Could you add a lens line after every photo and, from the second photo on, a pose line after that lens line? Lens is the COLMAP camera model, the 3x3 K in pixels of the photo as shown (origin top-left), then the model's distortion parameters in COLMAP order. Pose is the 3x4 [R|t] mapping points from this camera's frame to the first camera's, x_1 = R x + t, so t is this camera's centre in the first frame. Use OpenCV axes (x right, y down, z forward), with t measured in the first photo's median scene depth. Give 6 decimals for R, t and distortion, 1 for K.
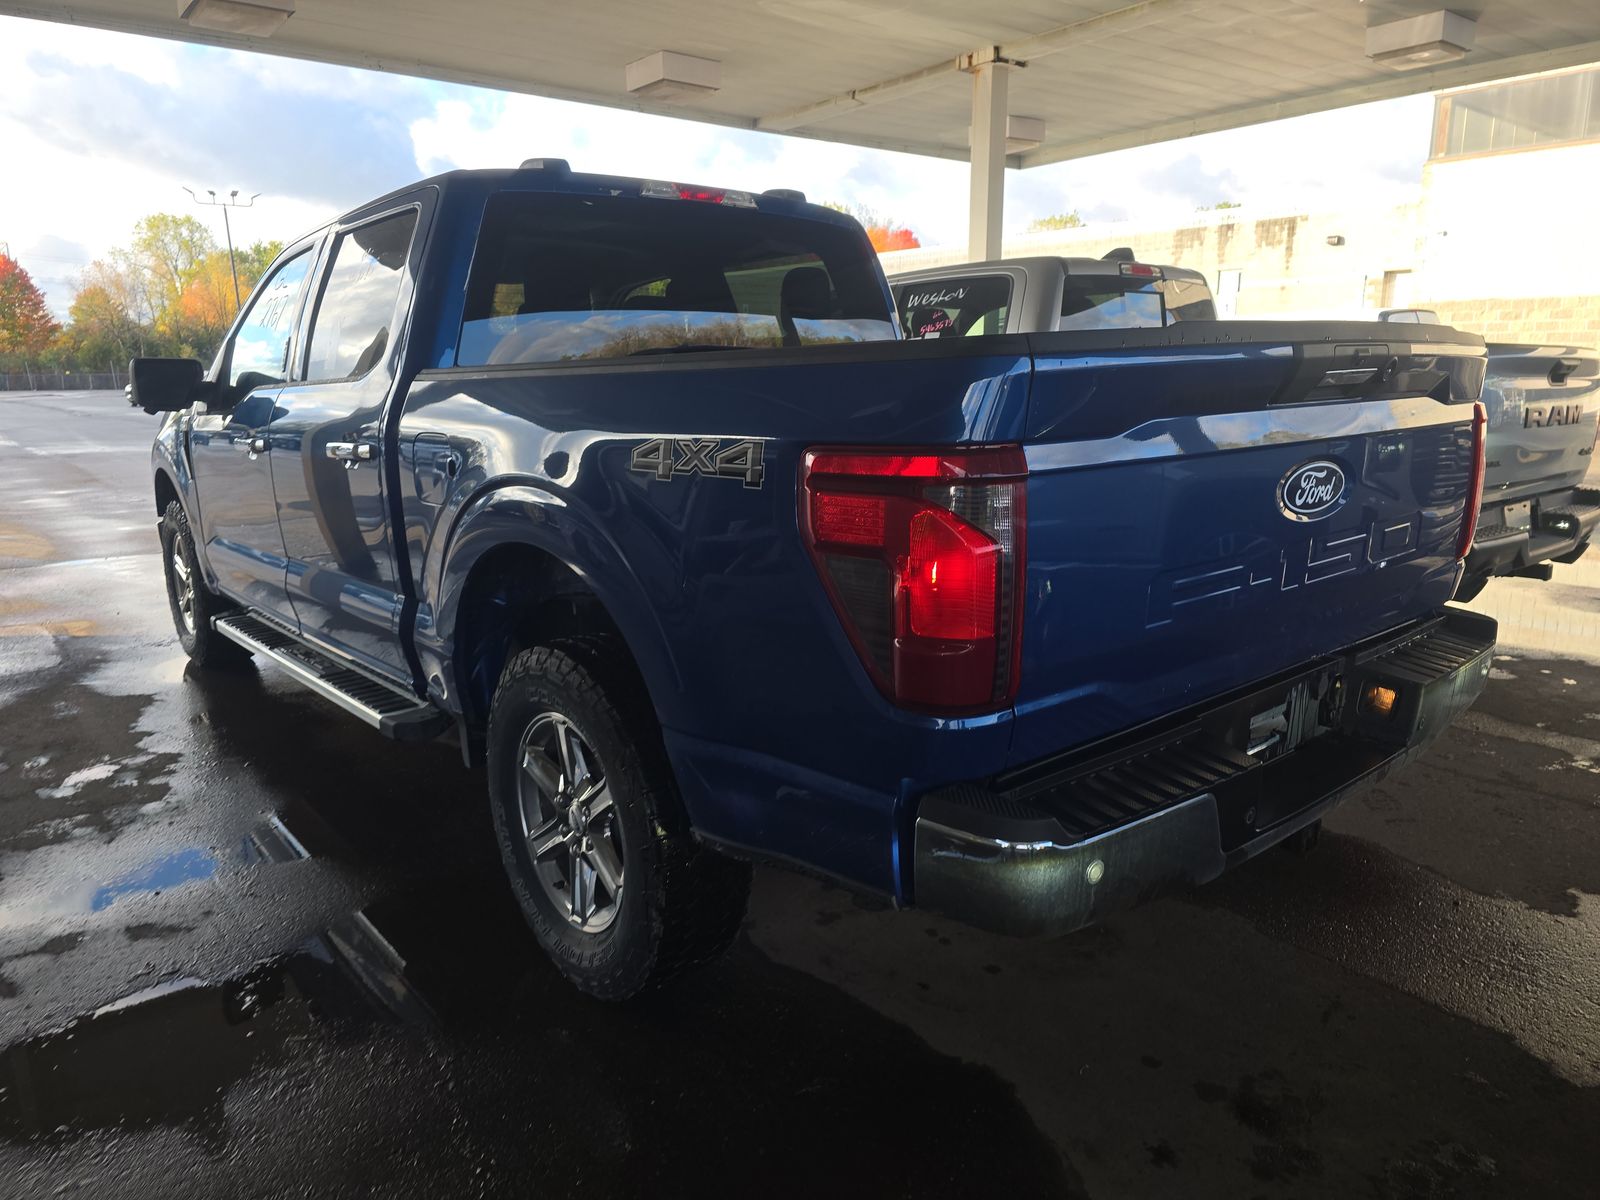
lens RADIAL K [[1090.6, 0, 823.6], [0, 1090.6, 601.4], [0, 0, 1]] dist [0.048238, -0.047396]
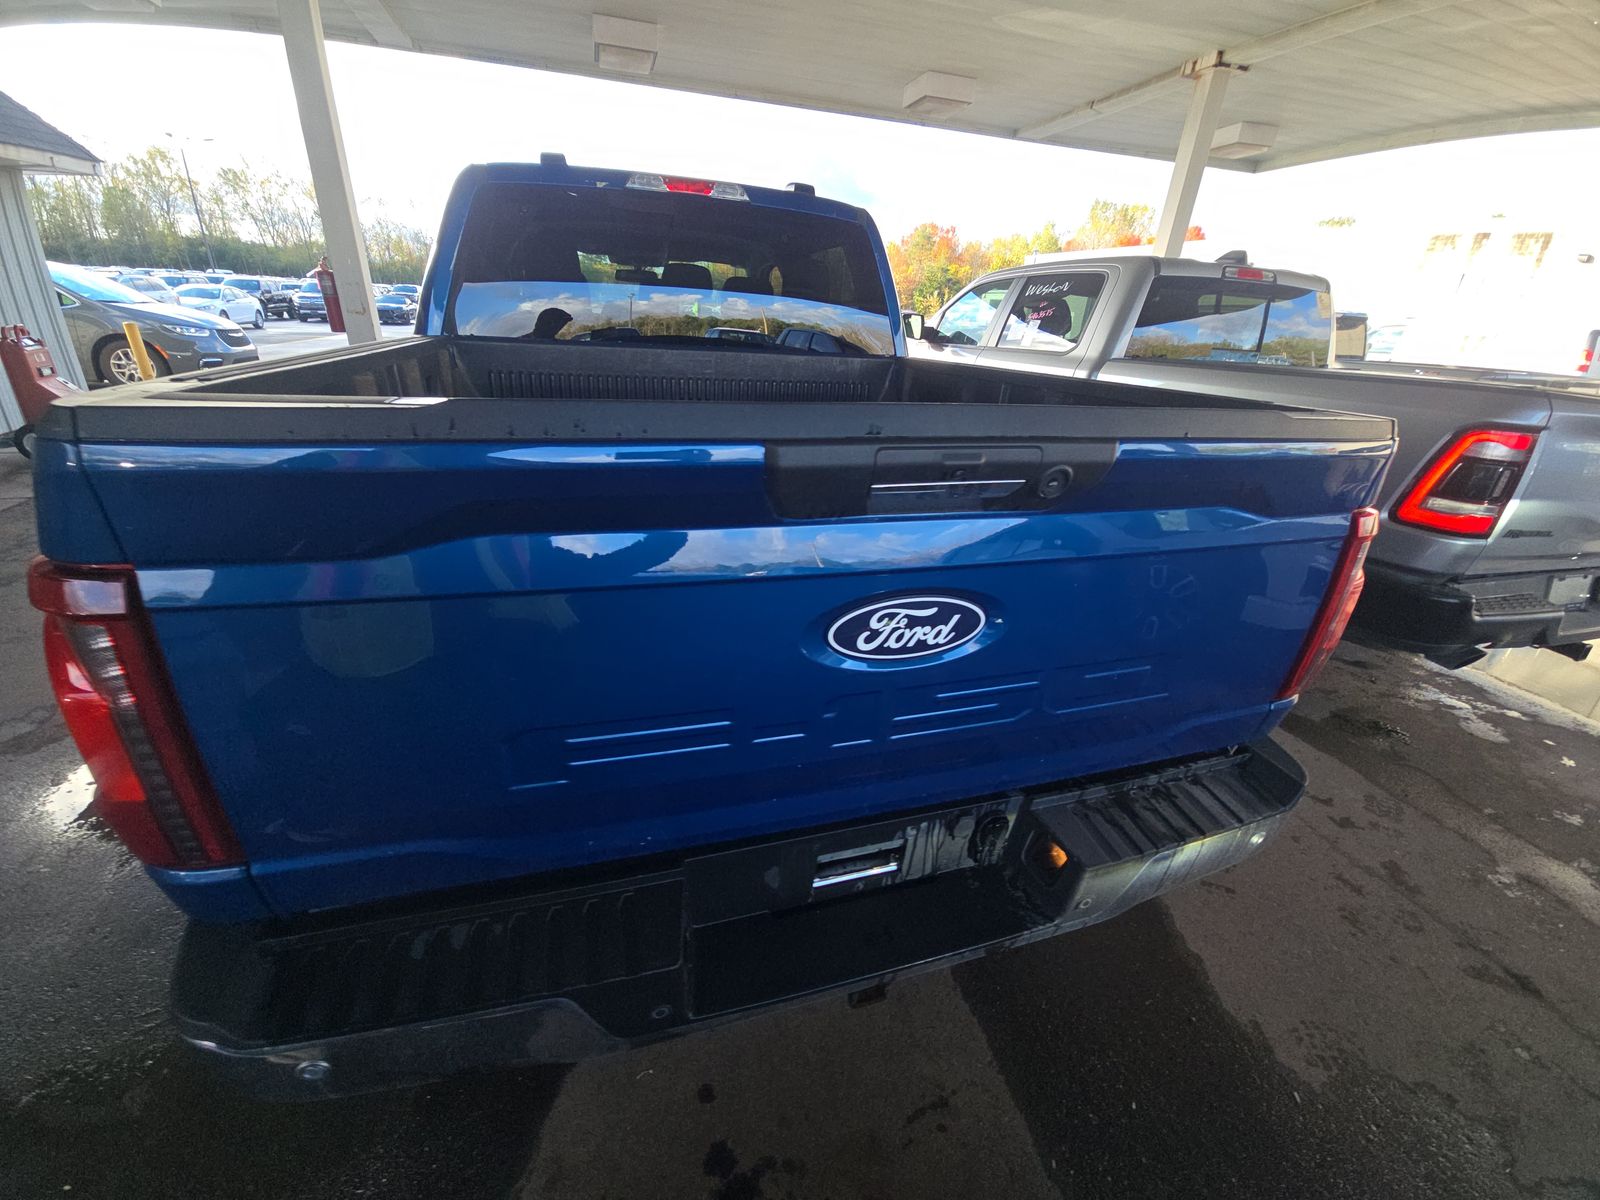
lens RADIAL K [[639.8, 0, 797.7], [0, 639.8, 608.9], [0, 0, 1]] dist [0.039214, -0.024769]
pose [[0.910307, 0.227865, -0.345571, 0.121941], [-0.150013, 0.959698, 0.237645, -0.047967], [0.385795, -0.164490, 0.907803, 0.136069]]
